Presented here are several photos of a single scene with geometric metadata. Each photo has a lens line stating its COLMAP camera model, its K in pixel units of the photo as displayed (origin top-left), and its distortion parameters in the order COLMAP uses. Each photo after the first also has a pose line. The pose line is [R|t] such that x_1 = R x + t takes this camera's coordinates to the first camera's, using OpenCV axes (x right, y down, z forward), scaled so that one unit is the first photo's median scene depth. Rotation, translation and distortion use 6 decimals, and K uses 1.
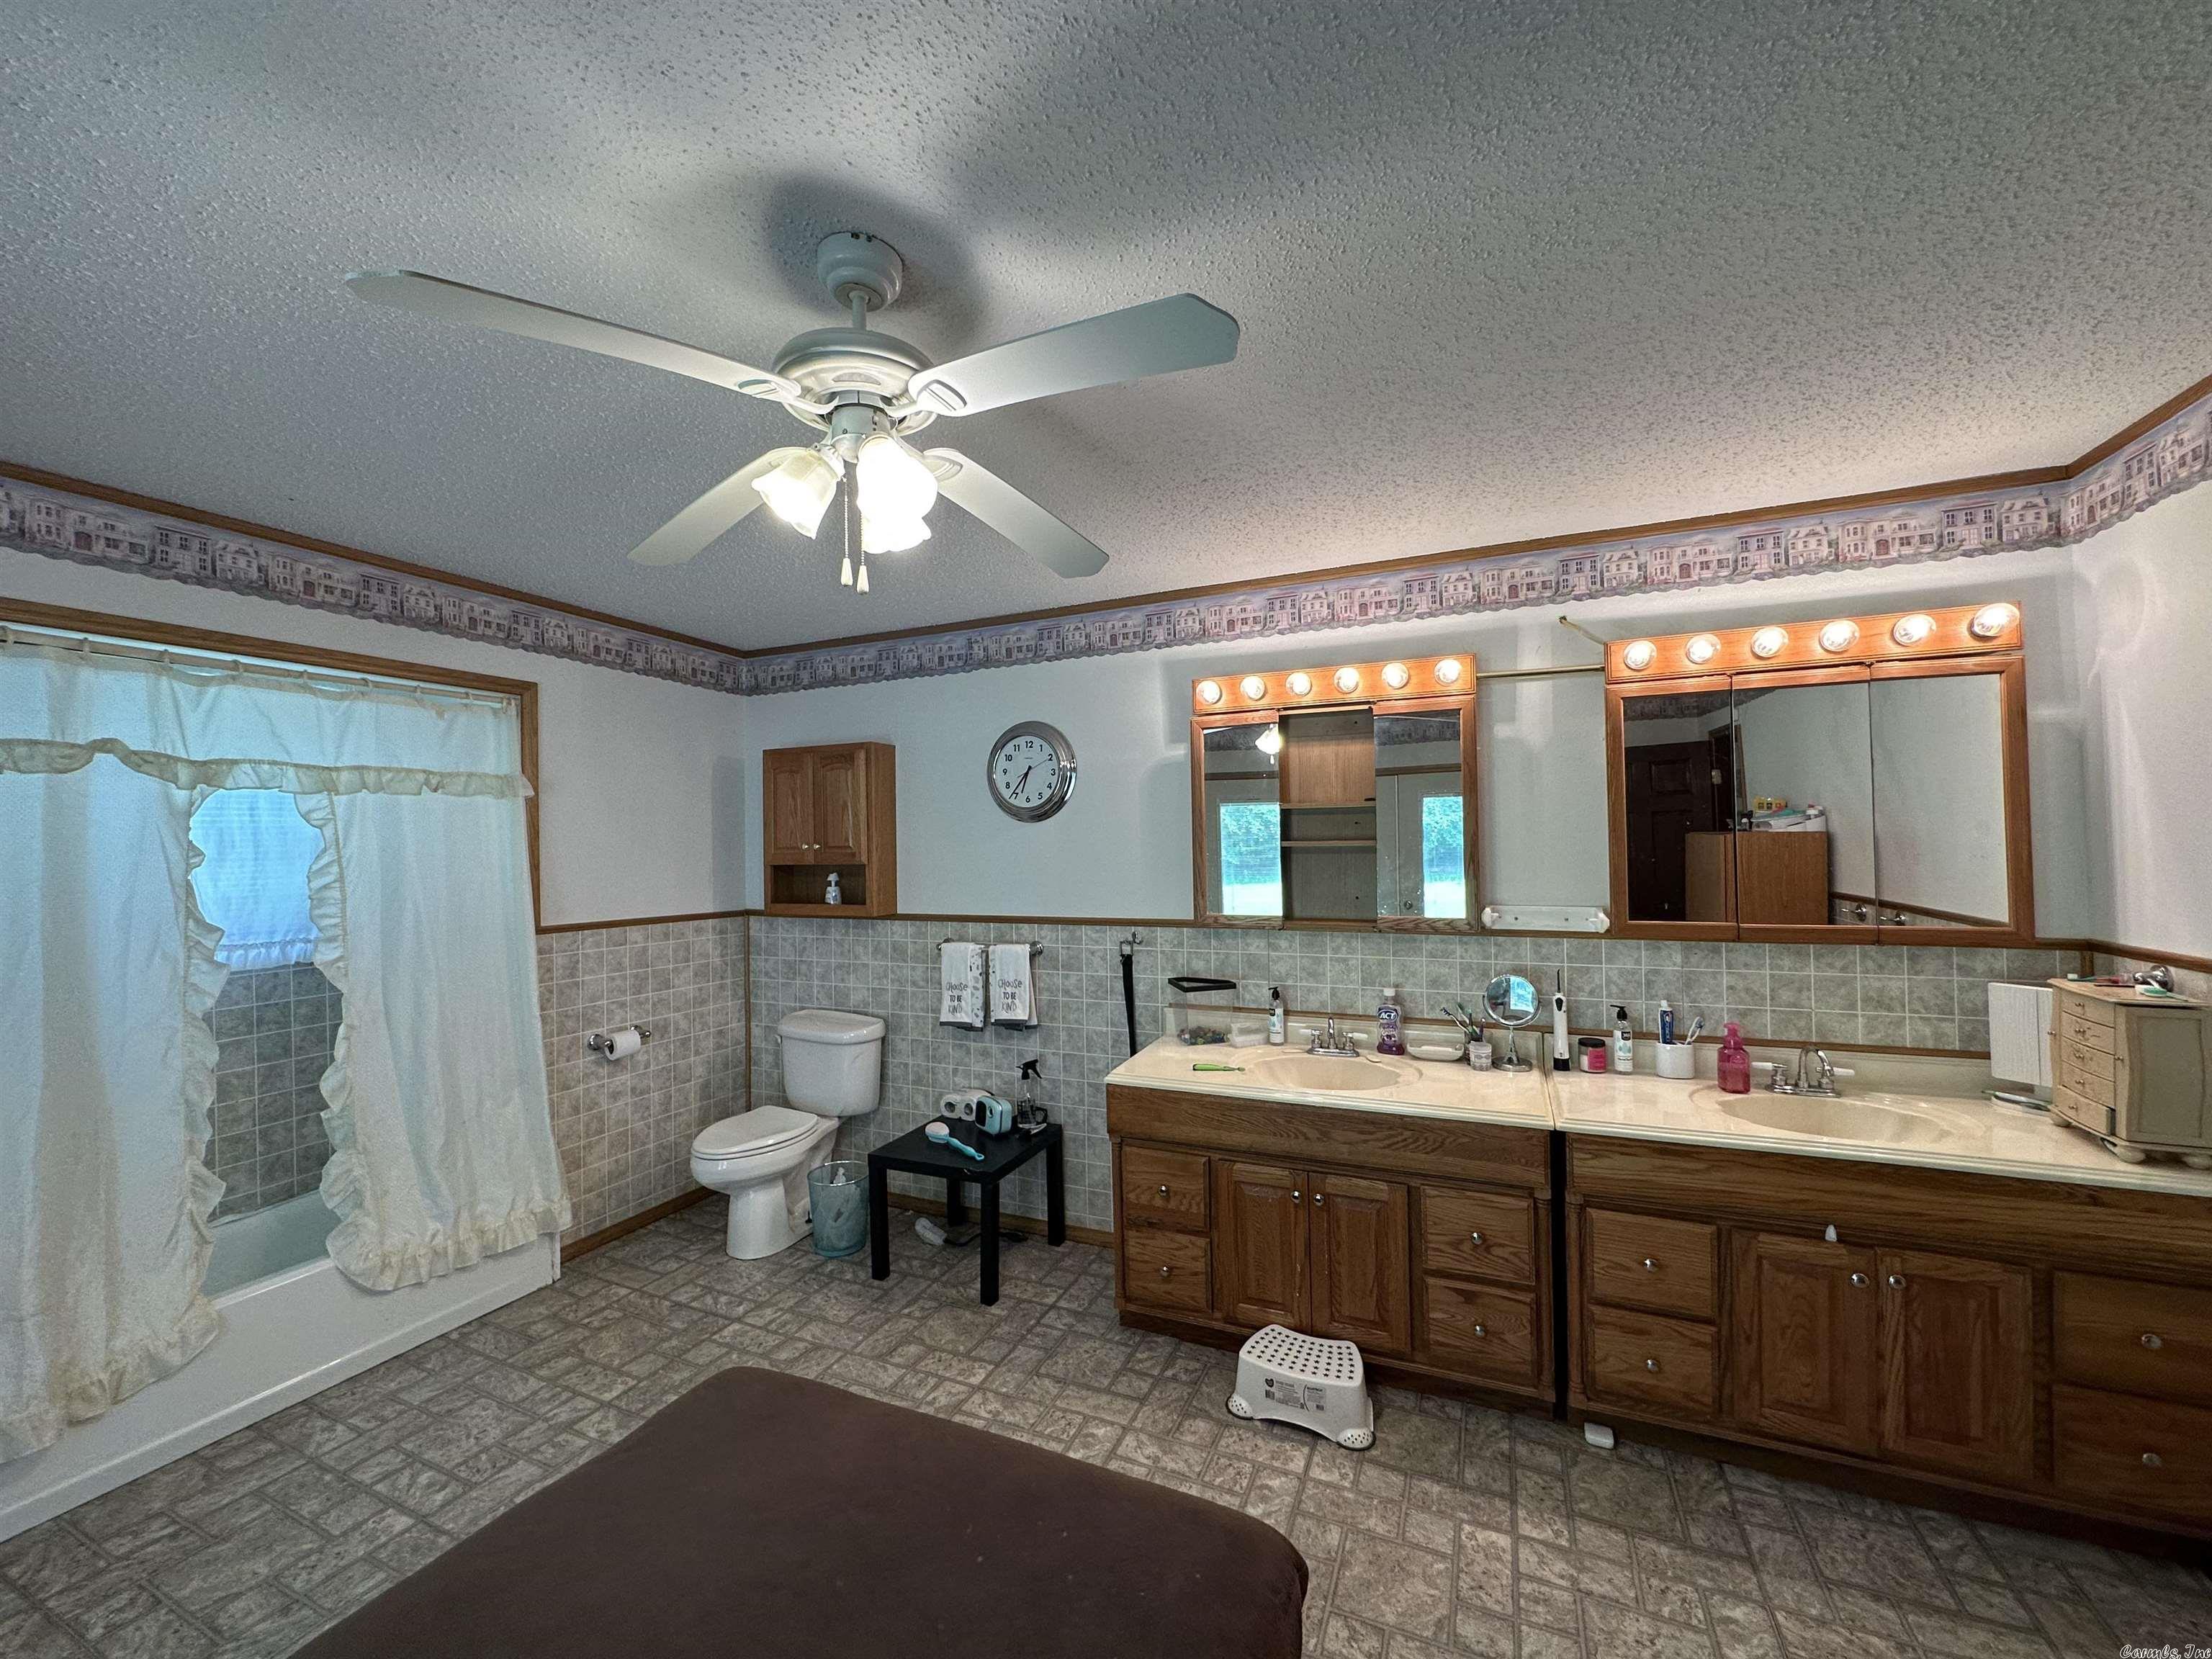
lens RADIAL K [[879.9, 0, 1103.3], [0, 879.9, 831.8], [0, 0, 1]] dist [-0.009864, 0.002987]
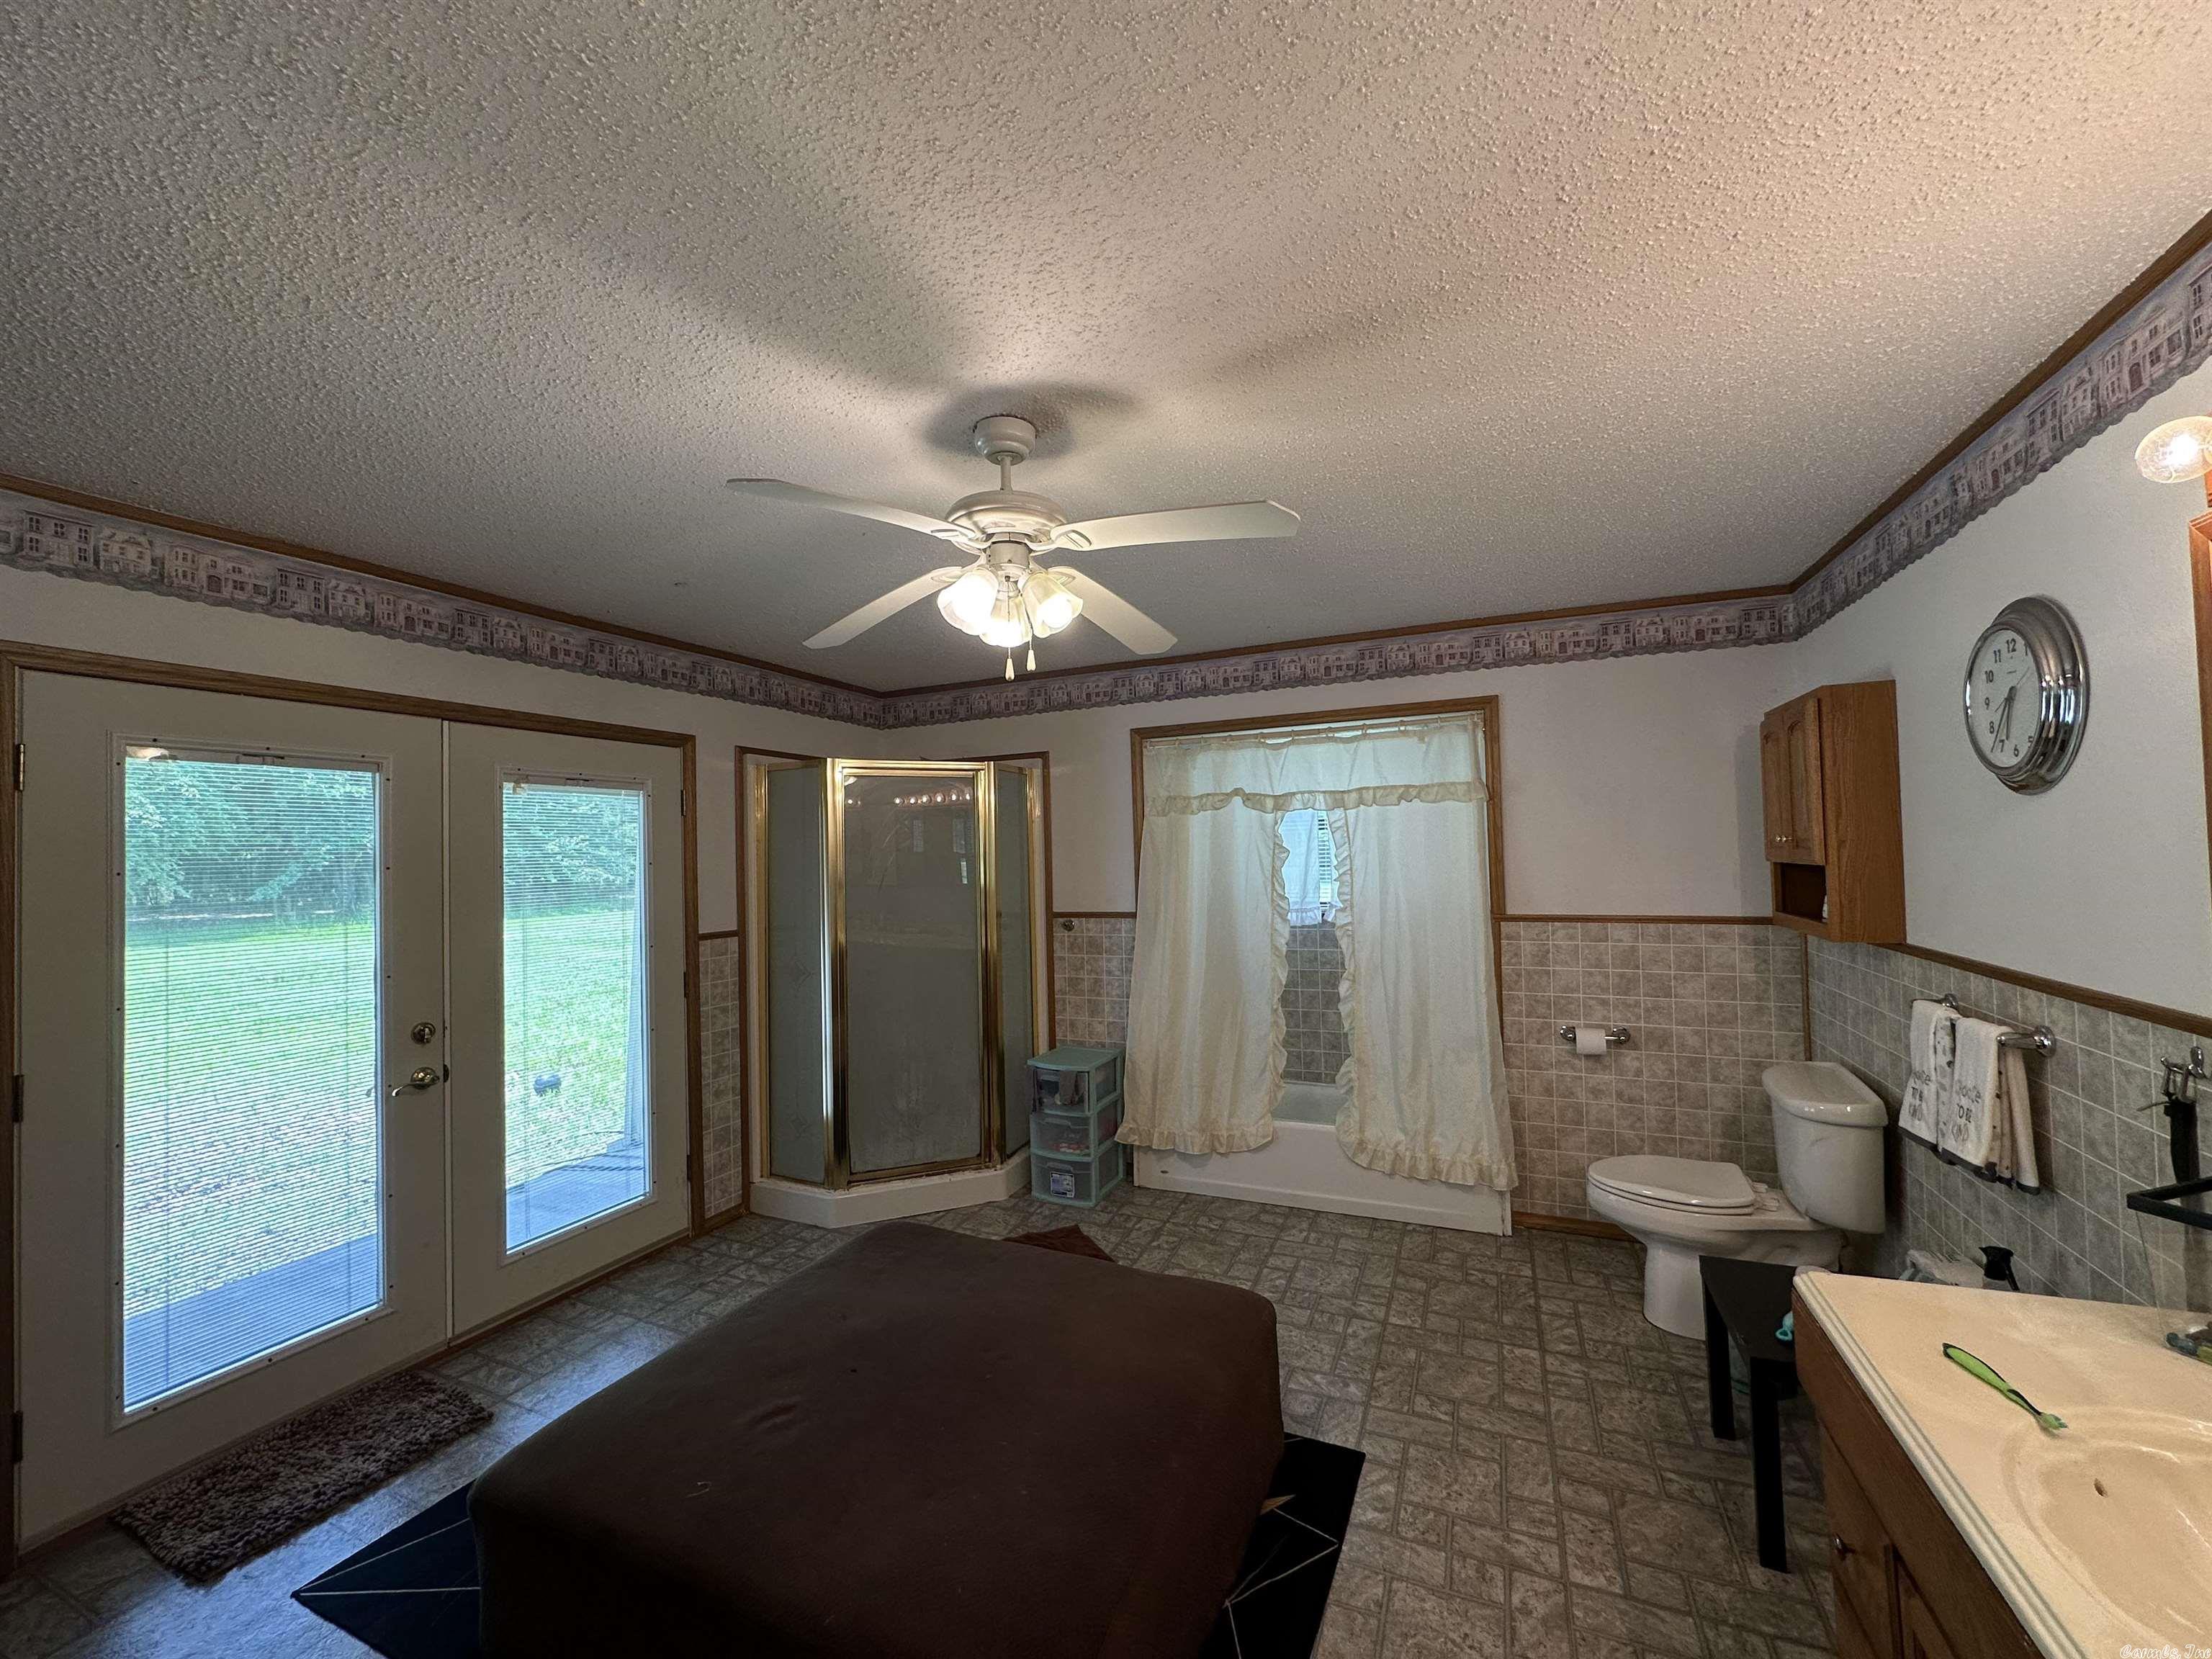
lens RADIAL K [[879.9, 0, 1103.3], [0, 879.9, 831.8], [0, 0, 1]] dist [-0.009864, 0.002987]
pose [[-0.002997, -0.008486, -0.999959, 0.475255], [0.042986, 0.999039, -0.008607, -0.008653], [0.999071, -0.043010, -0.002630, 0.504261]]
